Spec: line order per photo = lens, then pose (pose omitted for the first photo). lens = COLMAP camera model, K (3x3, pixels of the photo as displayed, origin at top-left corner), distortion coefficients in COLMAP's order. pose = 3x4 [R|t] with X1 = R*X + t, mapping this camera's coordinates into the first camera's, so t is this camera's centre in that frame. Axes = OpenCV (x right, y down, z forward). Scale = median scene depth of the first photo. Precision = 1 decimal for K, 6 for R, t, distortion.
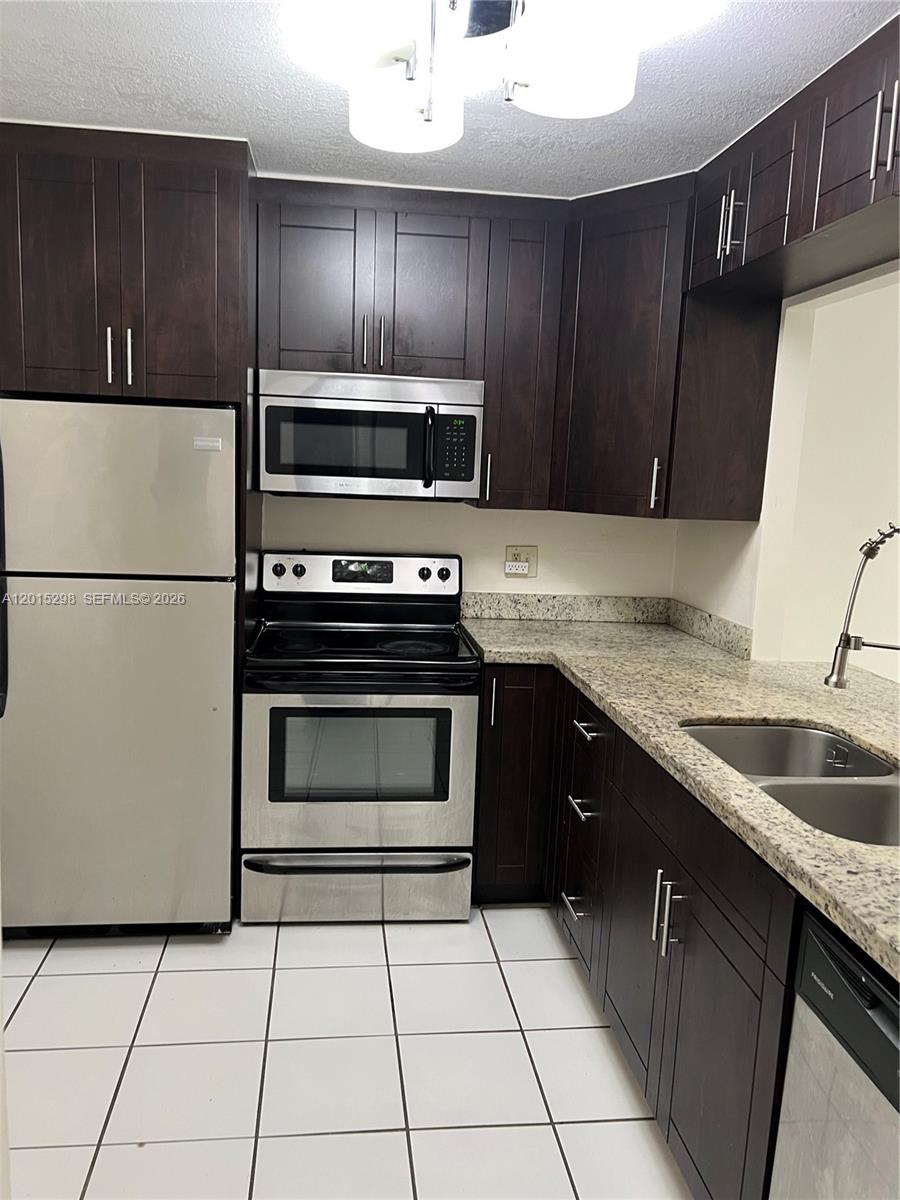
lens RADIAL K [[905.2, 0, 441.1], [0, 905.2, 601.4], [0, 0, 1]] dist [0.035764, -0.047253]
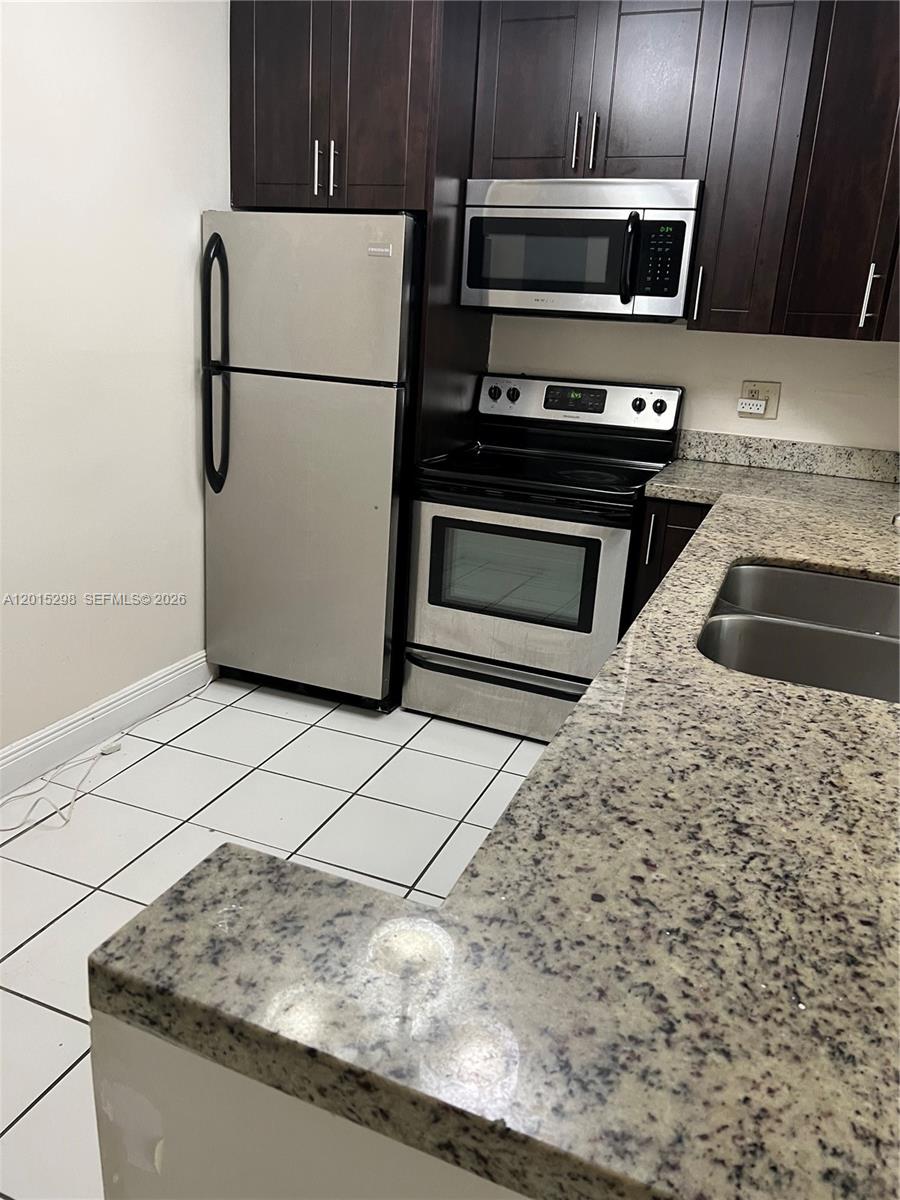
lens RADIAL K [[905.2, 0, 430.0], [0, 905.2, 598.2], [0, 0, 1]] dist [0.035764, -0.047253]
pose [[0.875170, 0.156417, -0.457834, 0.384730], [-0.094469, 0.983329, 0.155368, 0.060745], [0.474504, -0.092722, 0.875356, 0.080466]]
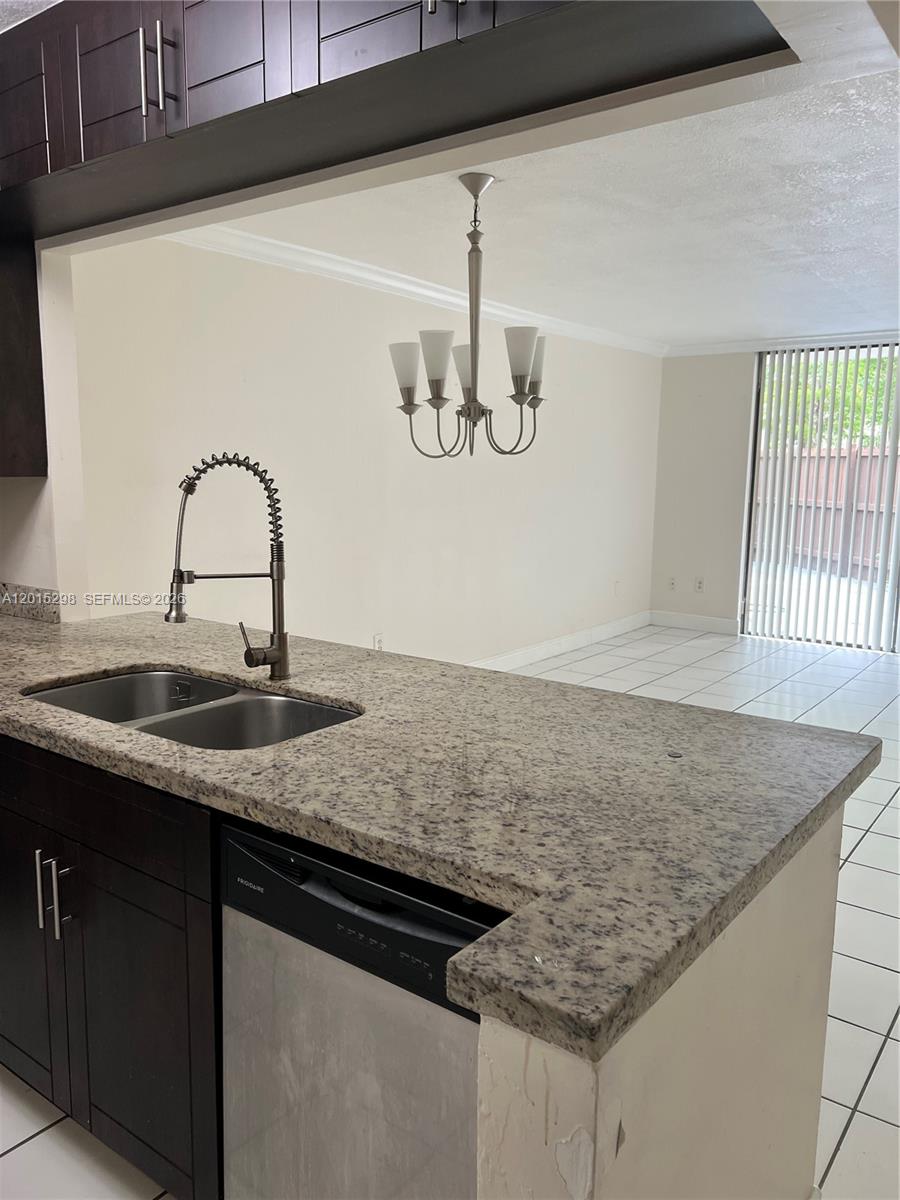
lens RADIAL K [[905.2, 0, 452.0], [0, 905.2, 599.5], [0, 0, 1]] dist [0.035764, -0.047253]
pose [[0.687966, -0.144064, 0.711300, -0.068671], [0.127975, 0.988823, 0.076496, 0.026136], [-0.714370, 0.038402, 0.698713, 0.051181]]
